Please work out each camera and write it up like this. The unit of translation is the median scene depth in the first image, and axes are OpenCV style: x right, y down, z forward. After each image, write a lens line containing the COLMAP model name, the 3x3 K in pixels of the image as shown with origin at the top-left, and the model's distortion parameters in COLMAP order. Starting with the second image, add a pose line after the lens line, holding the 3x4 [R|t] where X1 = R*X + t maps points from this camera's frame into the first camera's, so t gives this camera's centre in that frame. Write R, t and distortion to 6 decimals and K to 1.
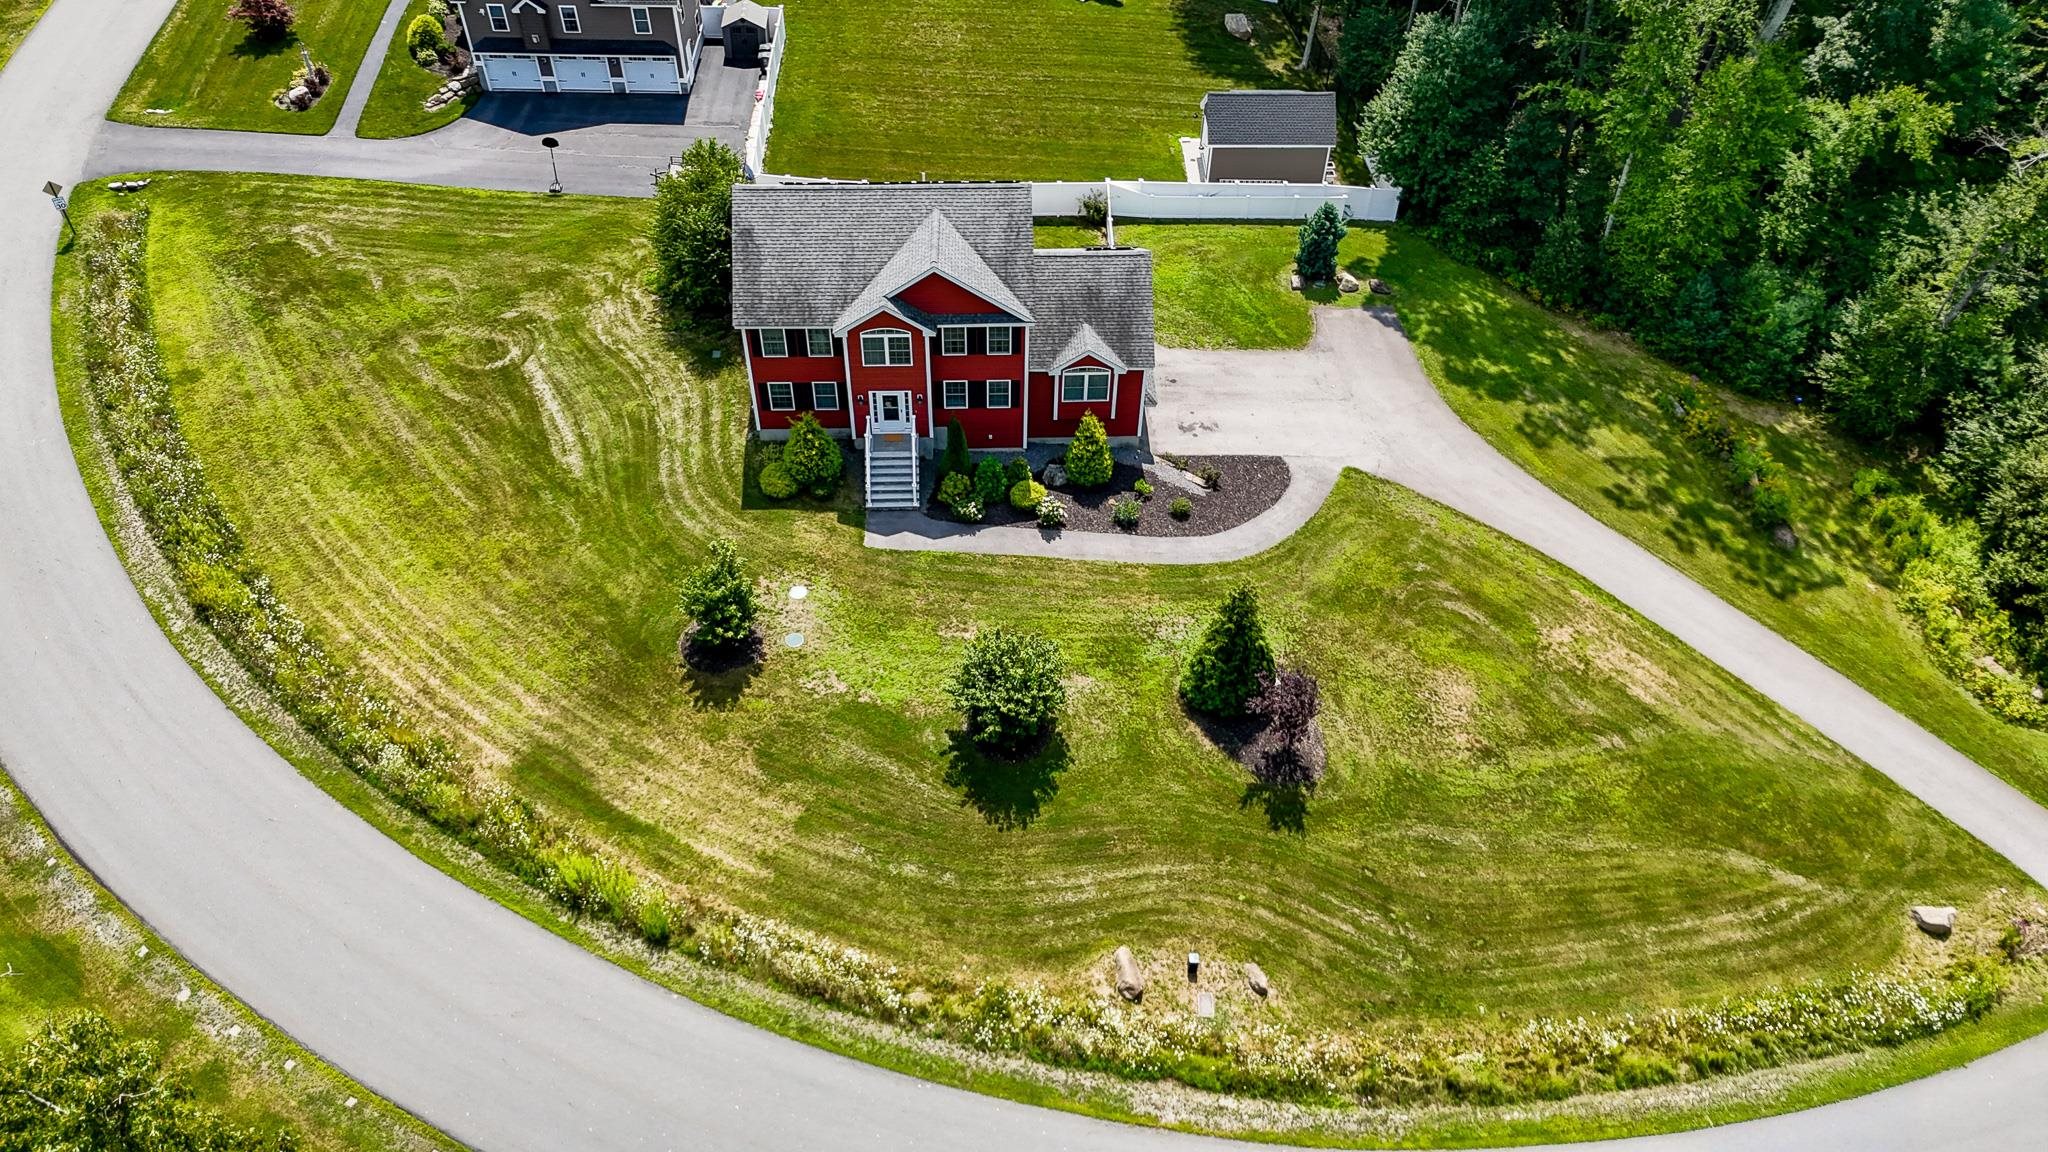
lens RADIAL K [[1649.6, 0, 1024.0], [0, 1649.6, 576.0], [0, 0, 1]] dist [0.055994, 0.002452]
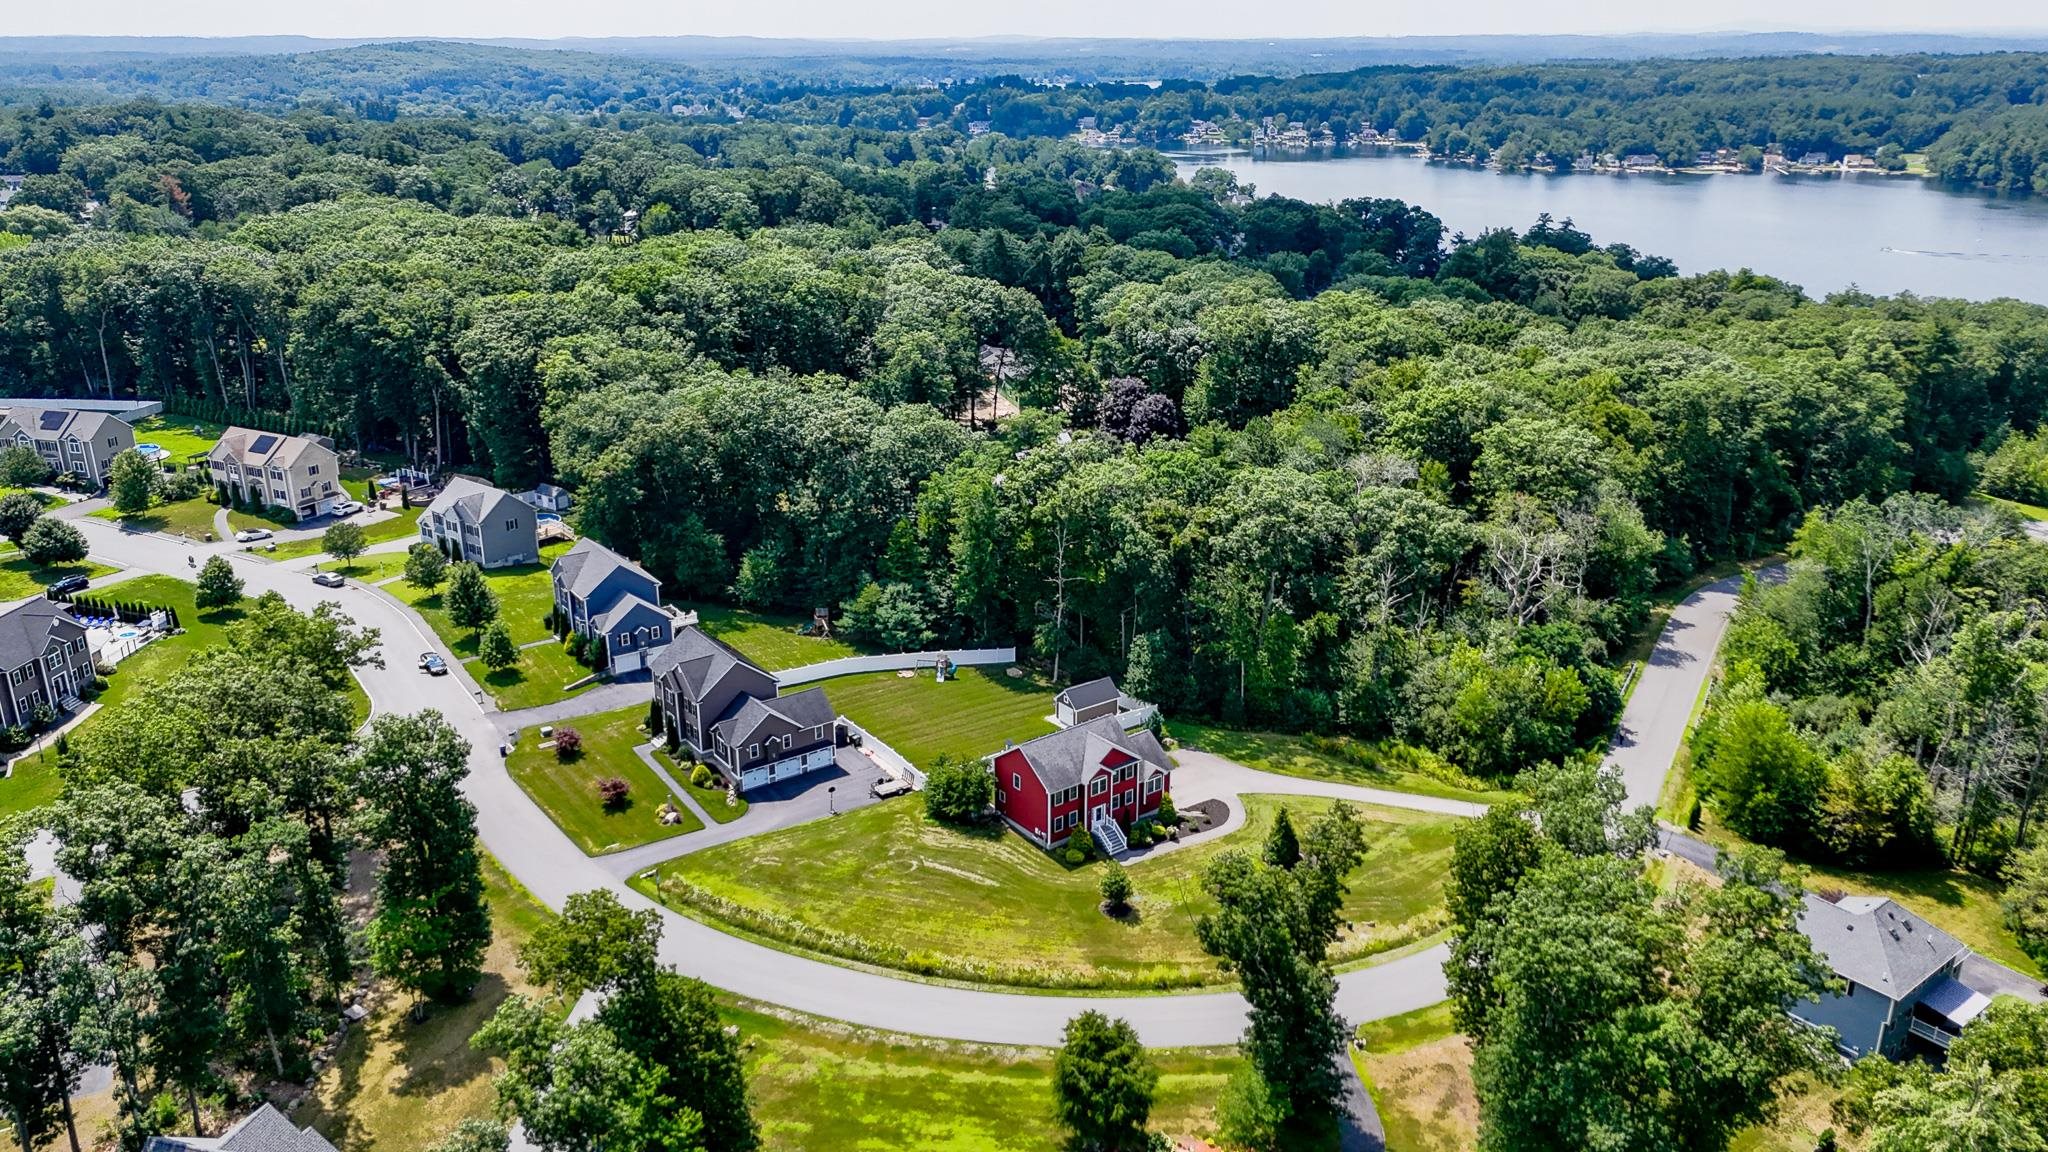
lens RADIAL K [[1649.6, 0, 1024.0], [0, 1649.6, 576.0], [0, 0, 1]] dist [0.055994, 0.002452]
pose [[0.811552, -0.212849, 0.544132, -1.396912], [0.425511, 0.853512, -0.300763, 0.275005], [-0.400406, 0.475619, 0.783238, -0.980666]]
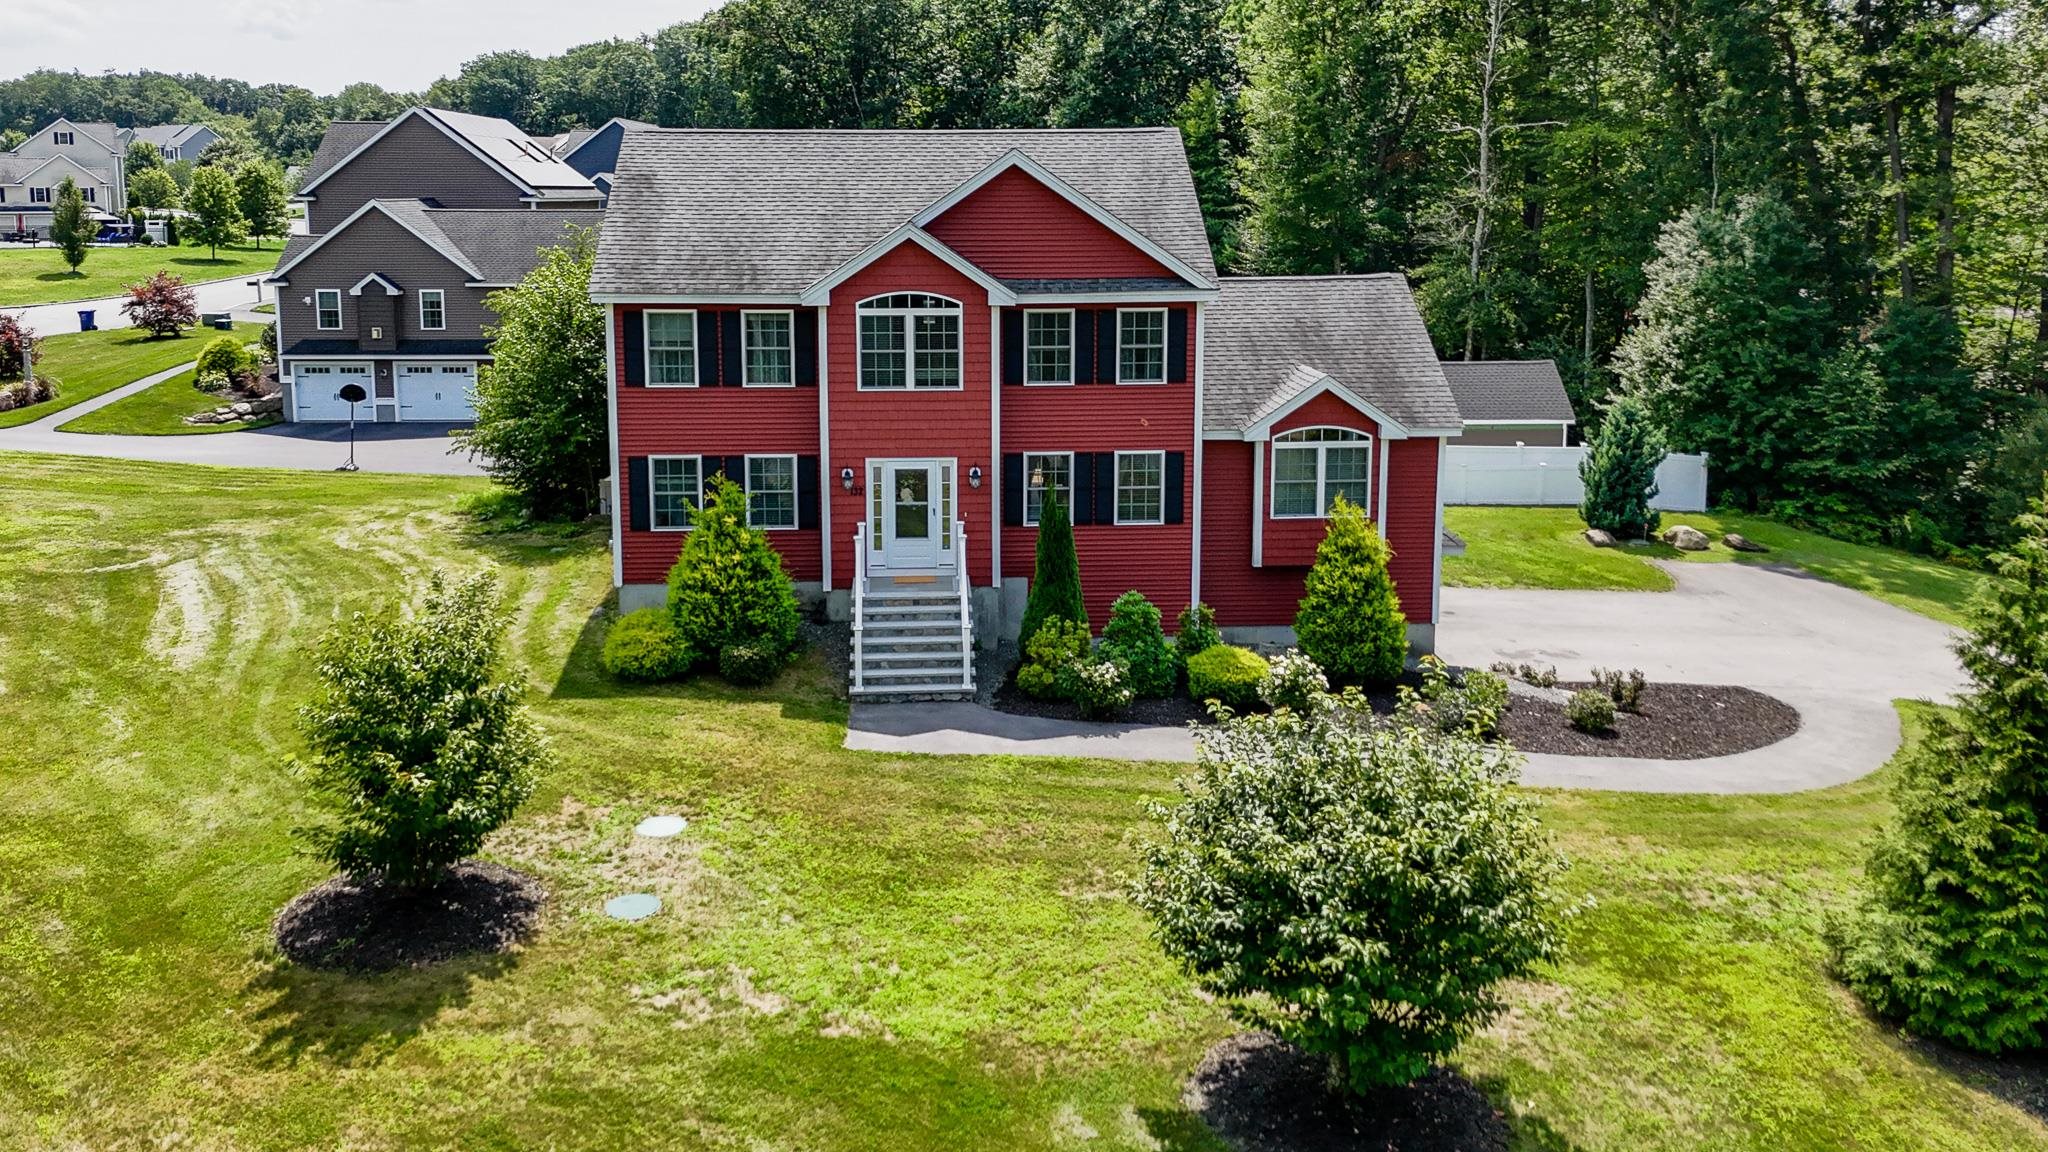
lens RADIAL K [[1509.2, 0, 975.7], [0, 1509.2, 458.7], [0, 0, 1]] dist [0.058142, -0.064192]
pose [[0.999665, -0.014536, 0.021407, -0.071832], [0.025116, 0.744077, -0.667622, 0.171302], [-0.006223, 0.667936, 0.744193, 0.680795]]
